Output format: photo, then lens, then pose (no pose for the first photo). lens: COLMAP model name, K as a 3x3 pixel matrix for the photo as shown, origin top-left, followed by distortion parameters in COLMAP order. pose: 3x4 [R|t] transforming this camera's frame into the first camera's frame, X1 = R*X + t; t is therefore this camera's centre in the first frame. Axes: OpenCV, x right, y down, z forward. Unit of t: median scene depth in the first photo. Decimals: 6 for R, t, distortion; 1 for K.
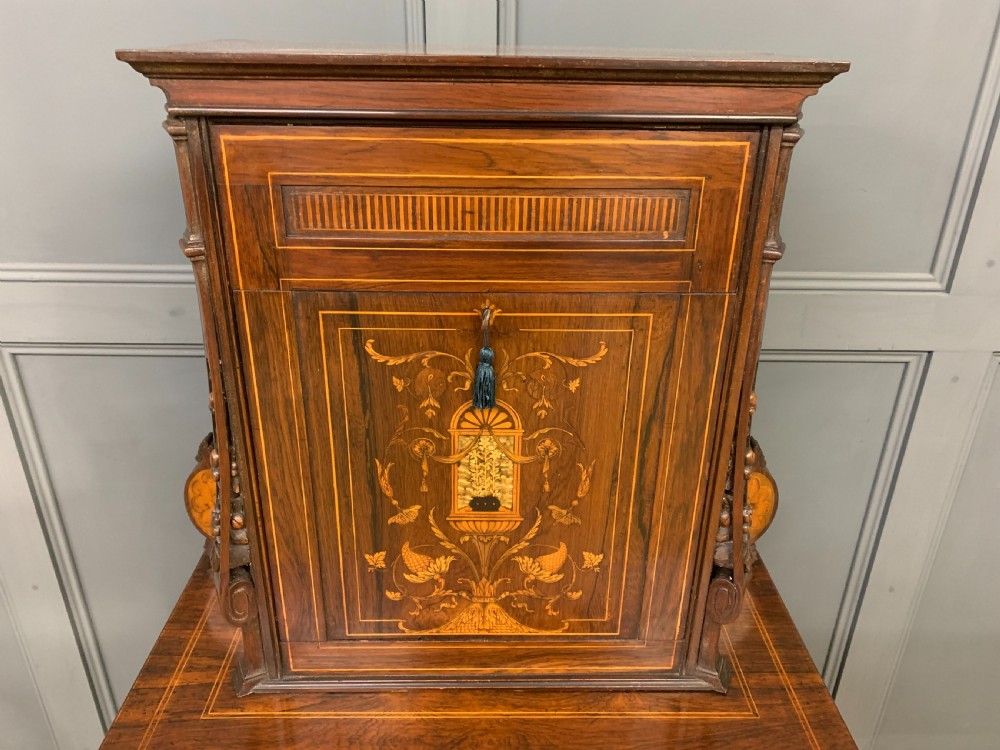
lens RADIAL K [[761.7, 0, 503.6], [0, 761.7, 355.4], [0, 0, 1]] dist [0.101338, -0.216732]
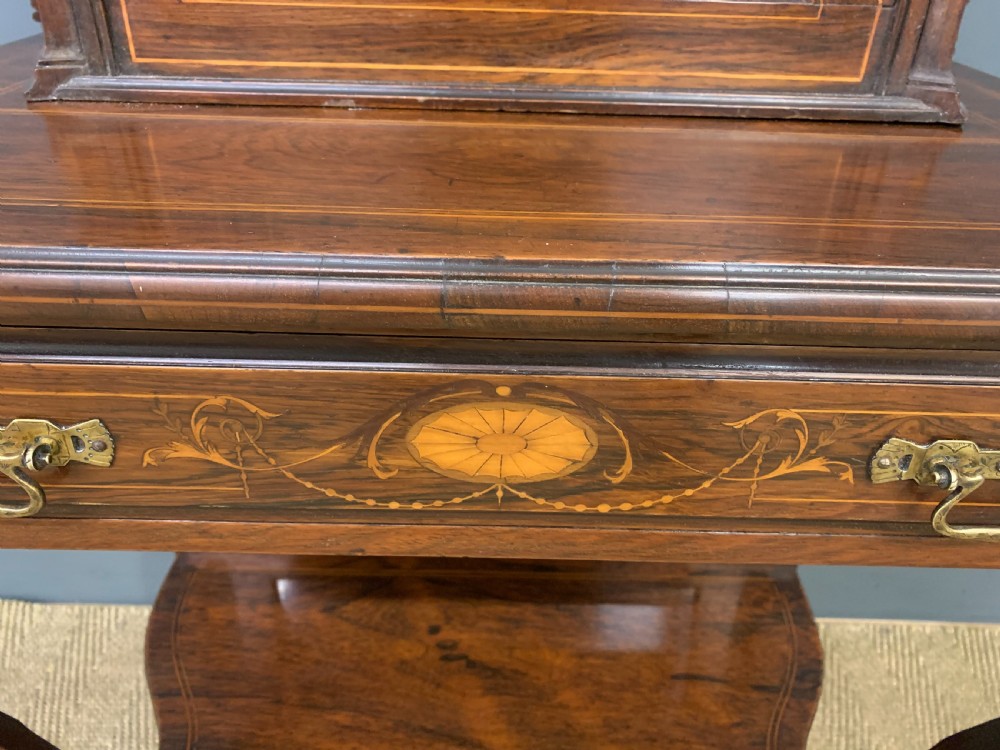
lens RADIAL K [[783.7, 0, 497.8], [0, 783.7, 367.5], [0, 0, 1]] dist [0.006575, -0.004712]
pose [[0.999759, 0.018332, -0.012065, -0.020812], [-0.016755, 0.992645, 0.119895, 0.605899], [0.014174, -0.119664, 0.992713, 0.498662]]
